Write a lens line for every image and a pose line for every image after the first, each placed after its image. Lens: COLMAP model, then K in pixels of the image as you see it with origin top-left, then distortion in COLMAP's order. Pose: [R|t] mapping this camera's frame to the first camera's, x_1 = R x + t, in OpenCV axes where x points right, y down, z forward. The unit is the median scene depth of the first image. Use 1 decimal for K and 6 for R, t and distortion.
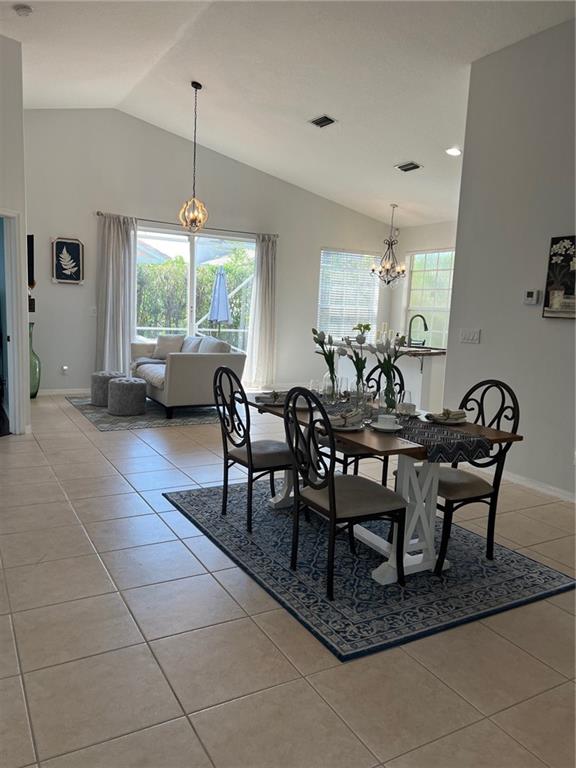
lens RADIAL K [[577.9, 0, 268.6], [0, 577.9, 384.3], [0, 0, 1]] dist [-0.058171, -0.001055]
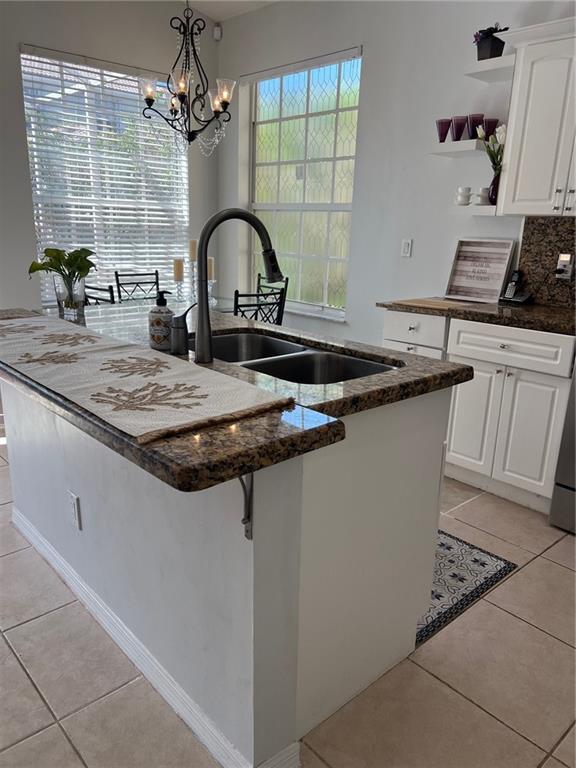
lens RADIAL K [[579.2, 0, 288.0], [0, 579.2, 384.0], [0, 0, 1]] dist [0.122577, -0.217946]
pose [[0.968700, -0.074856, 0.236679, 0.718458], [0.040276, 0.988211, 0.147702, -0.283547], [-0.244945, -0.133547, 0.960295, 2.498919]]
